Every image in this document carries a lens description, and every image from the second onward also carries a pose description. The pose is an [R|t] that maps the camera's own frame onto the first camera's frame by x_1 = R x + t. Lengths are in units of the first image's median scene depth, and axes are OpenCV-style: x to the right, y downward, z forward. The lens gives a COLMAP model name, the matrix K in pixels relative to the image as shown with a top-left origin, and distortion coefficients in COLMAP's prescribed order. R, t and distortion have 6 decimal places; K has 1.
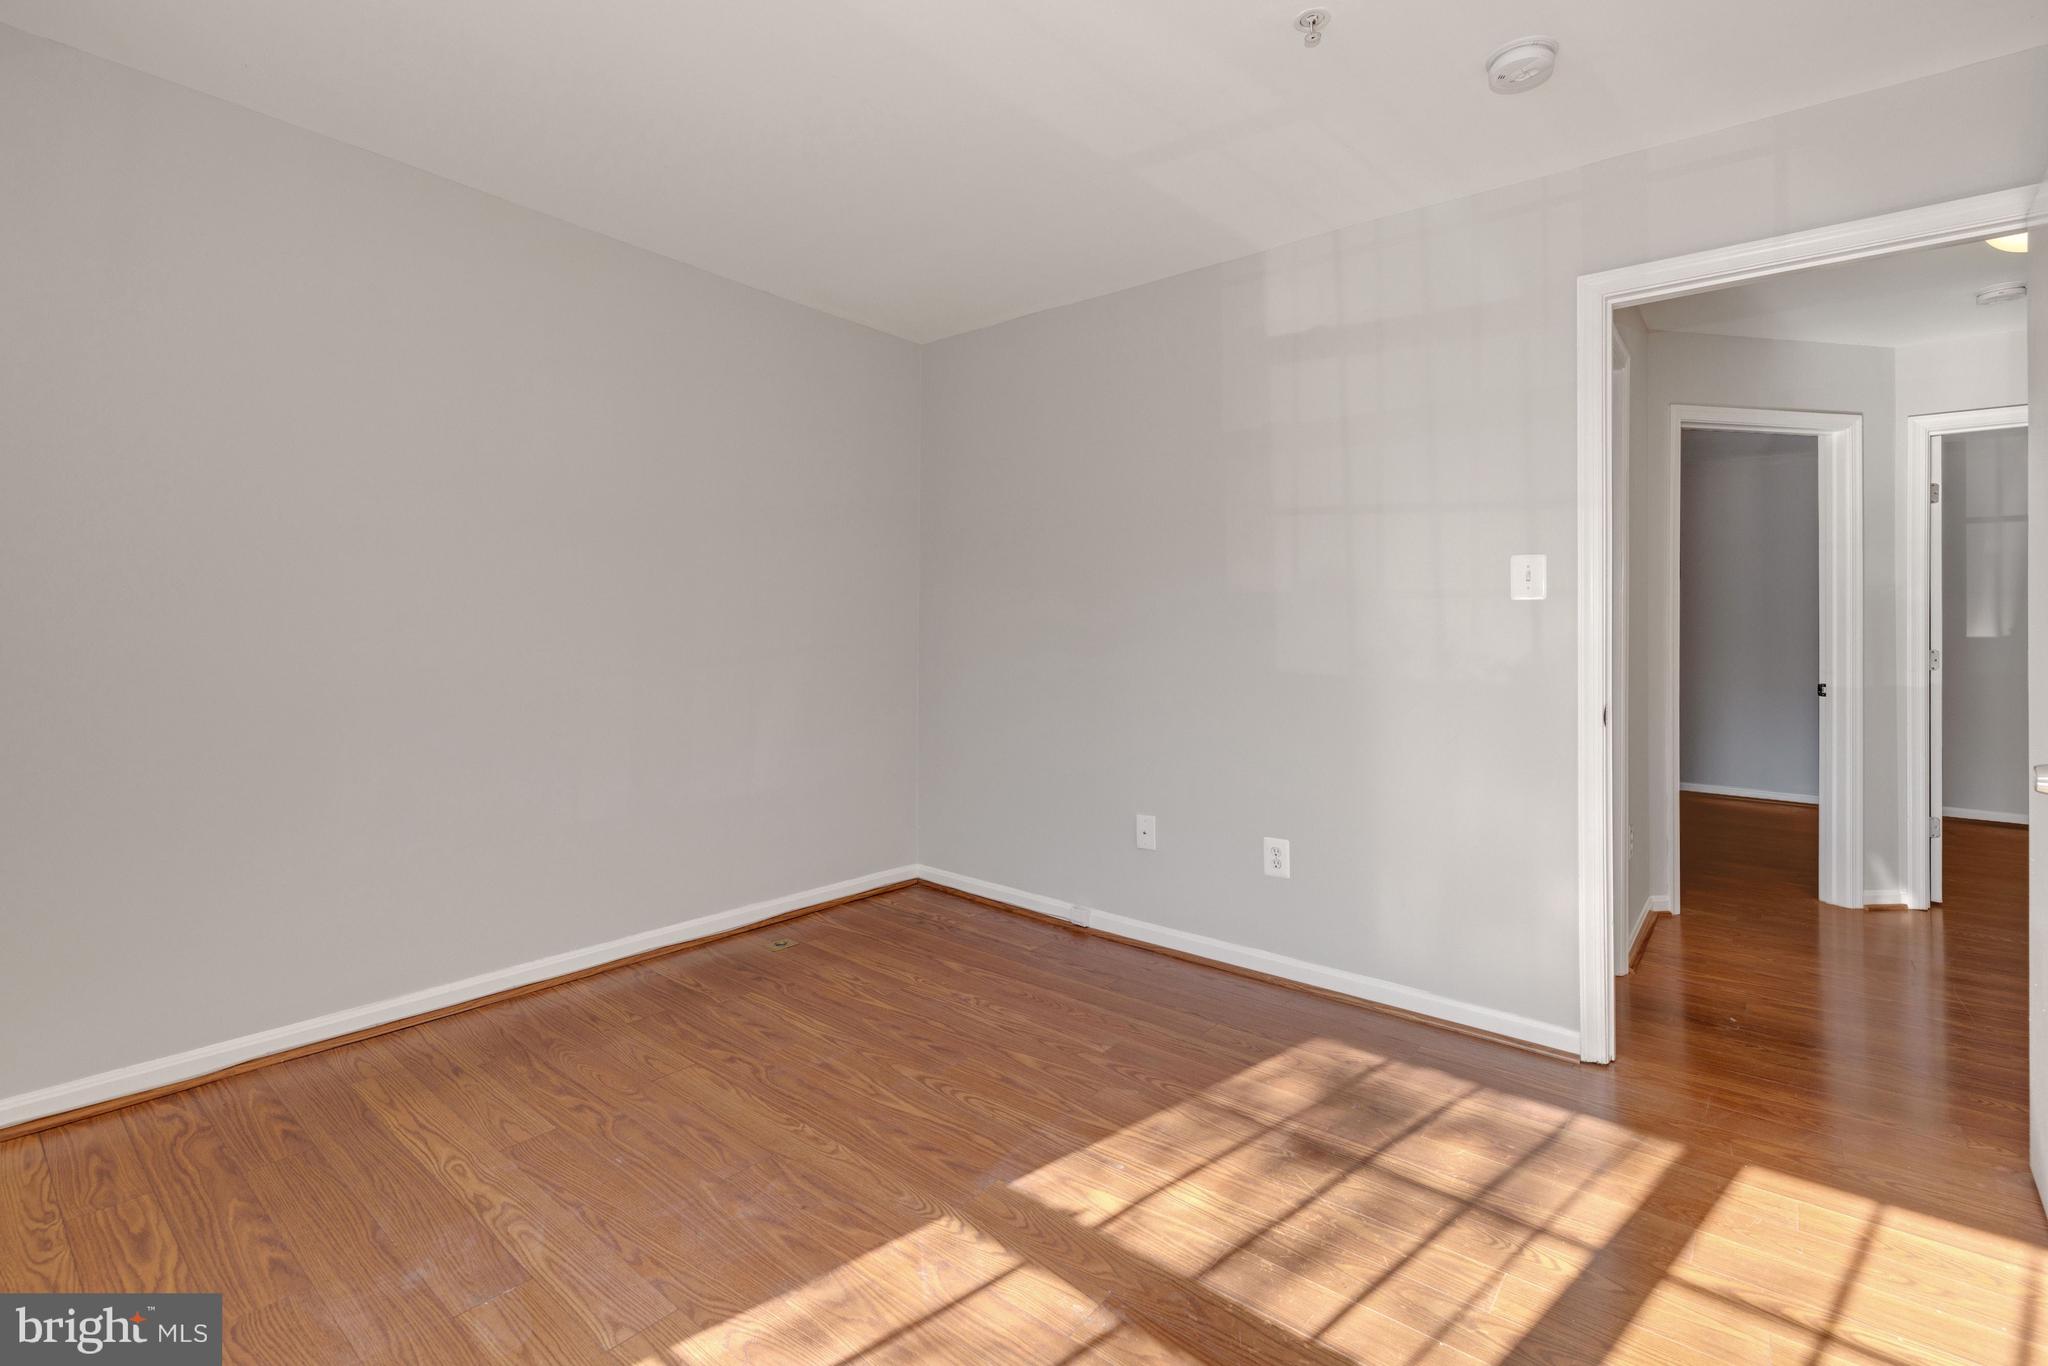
lens RADIAL K [[928.7, 0, 1028.6], [0, 928.7, 597.7], [0, 0, 1]] dist [0.002518, -0.000026]
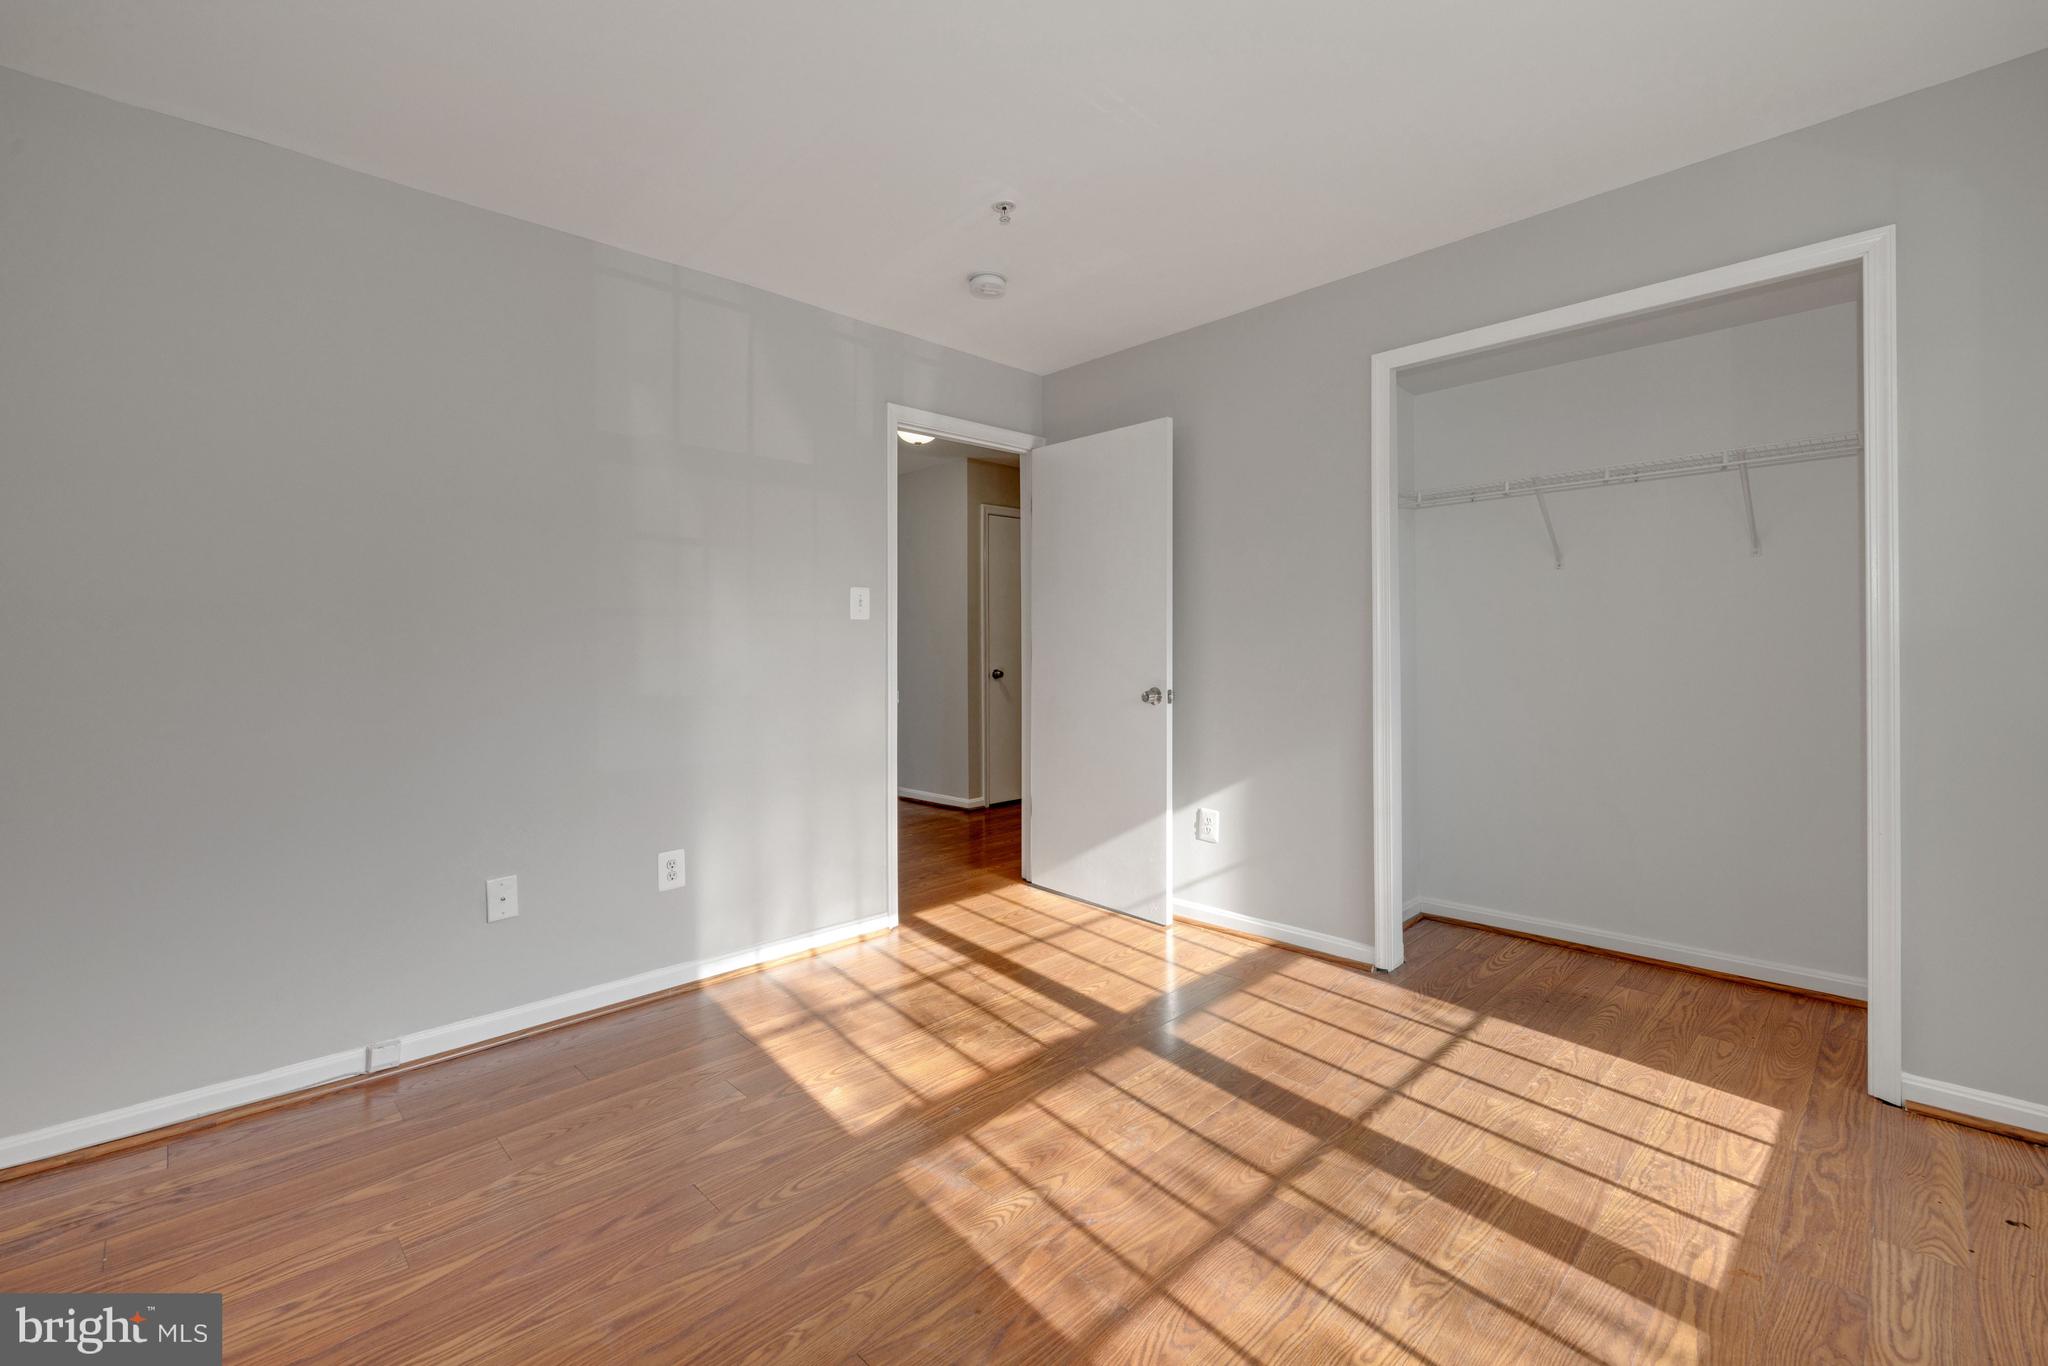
lens RADIAL K [[844.7, 0, 1021.7], [0, 844.7, 632.8], [0, 0, 1]] dist [0.001262, 0.000086]
pose [[0.121376, 0.005384, 0.992592, -0.680117], [-0.018668, 0.999821, -0.003140, 0.021134], [-0.992431, -0.018148, 0.121455, 0.588748]]
